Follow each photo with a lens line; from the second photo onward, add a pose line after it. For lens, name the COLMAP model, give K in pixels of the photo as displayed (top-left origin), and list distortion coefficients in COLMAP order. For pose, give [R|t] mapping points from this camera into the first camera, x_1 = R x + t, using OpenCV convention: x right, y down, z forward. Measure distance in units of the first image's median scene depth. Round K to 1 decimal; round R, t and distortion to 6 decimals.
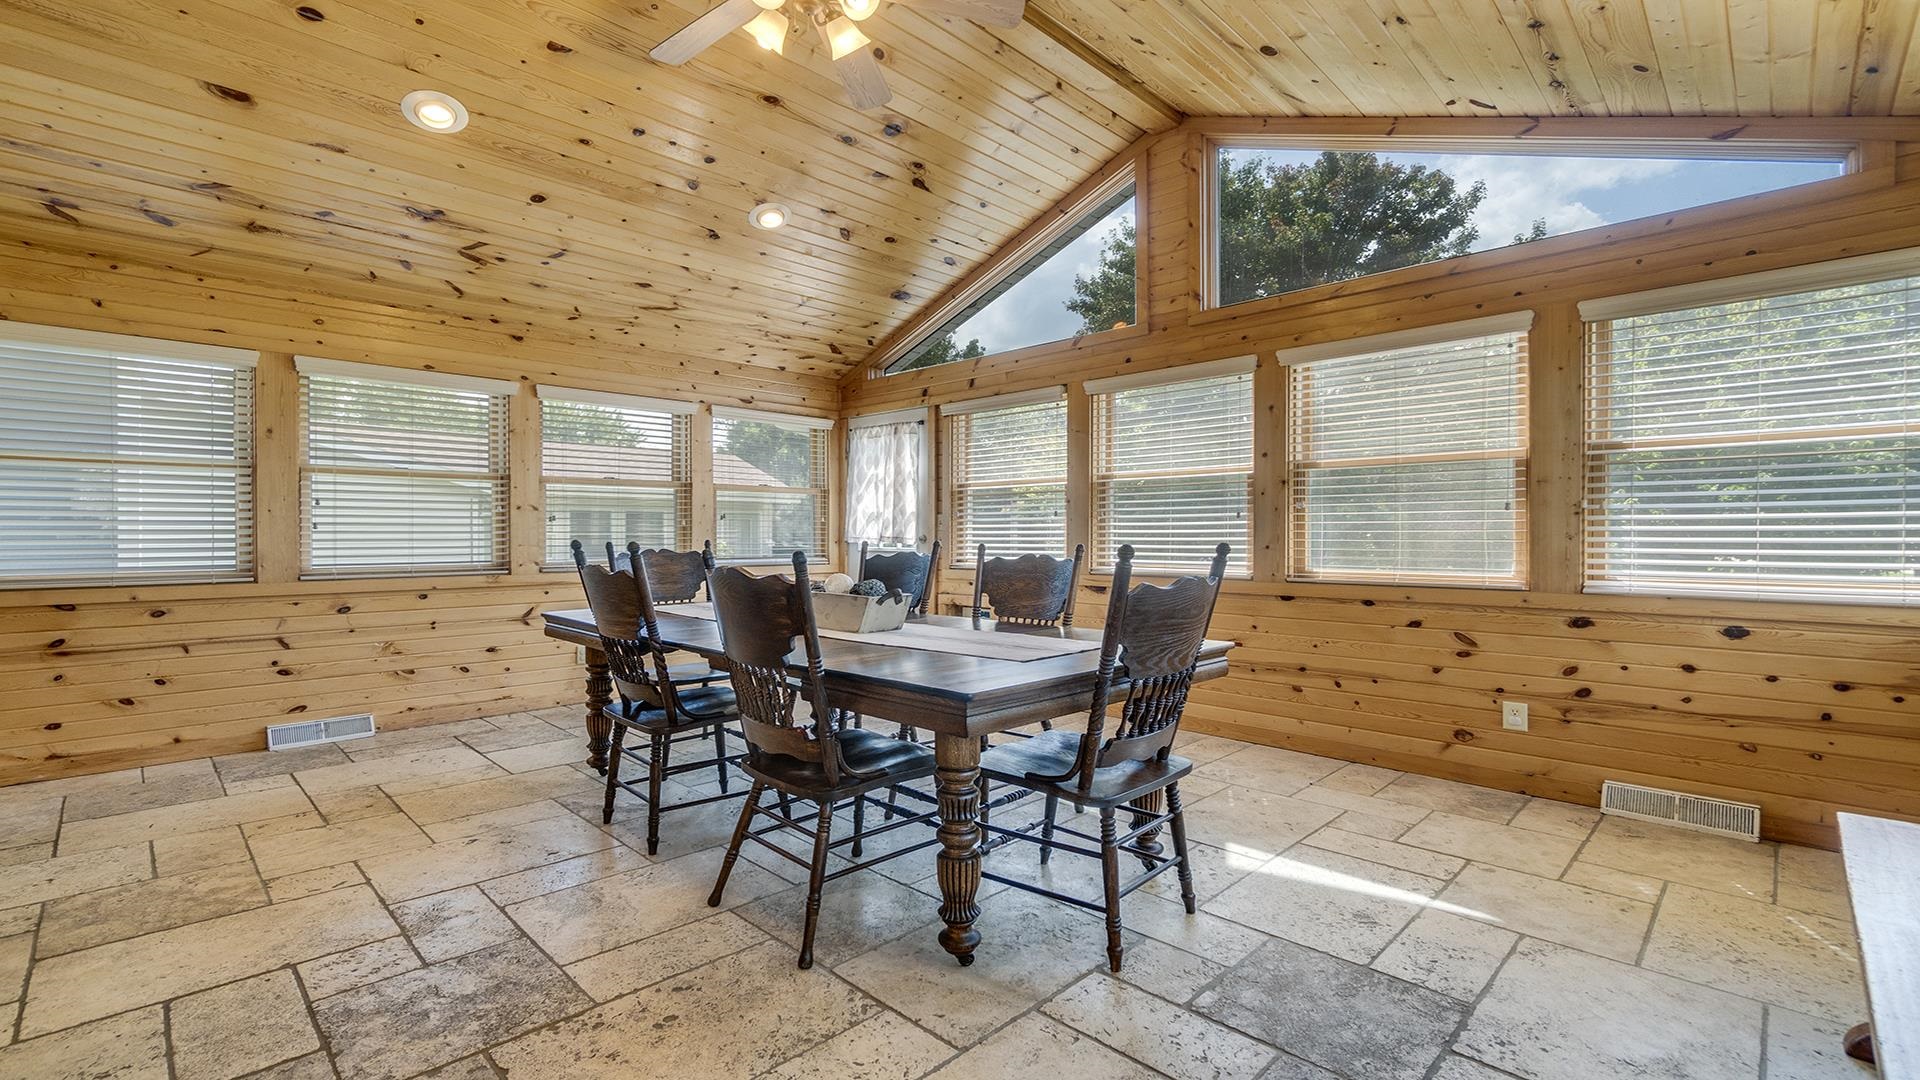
lens RADIAL K [[823.9, 0, 956.3], [0, 823.9, 532.3], [0, 0, 1]] dist [-0.006856, 0.001541]
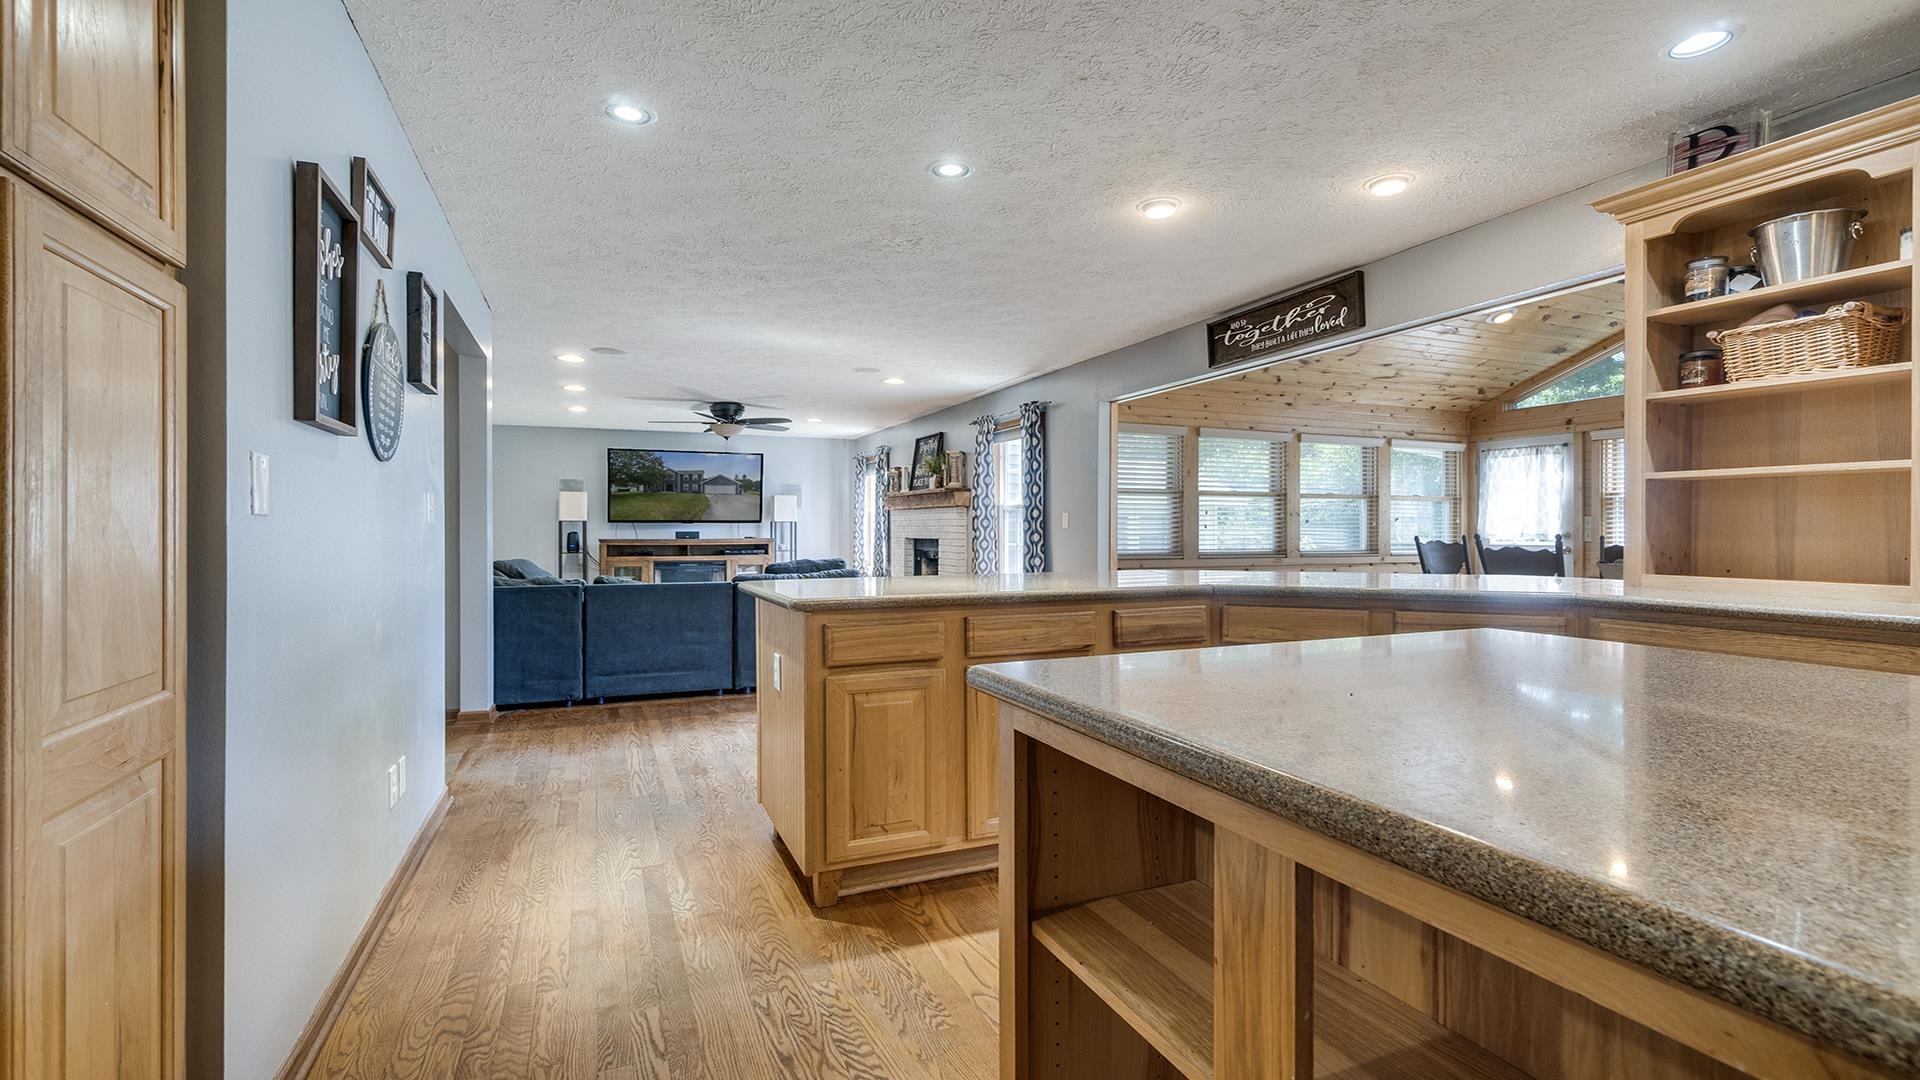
lens RADIAL K [[823.9, 0, 940.8], [0, 823.9, 529.5], [0, 0, 1]] dist [-0.006856, 0.001541]
pose [[0.922010, -0.000082, -0.387166, -0.455979], [0.000227, 1.000000, 0.000329, -0.000928], [0.387166, -0.000392, 0.922010, -0.578368]]
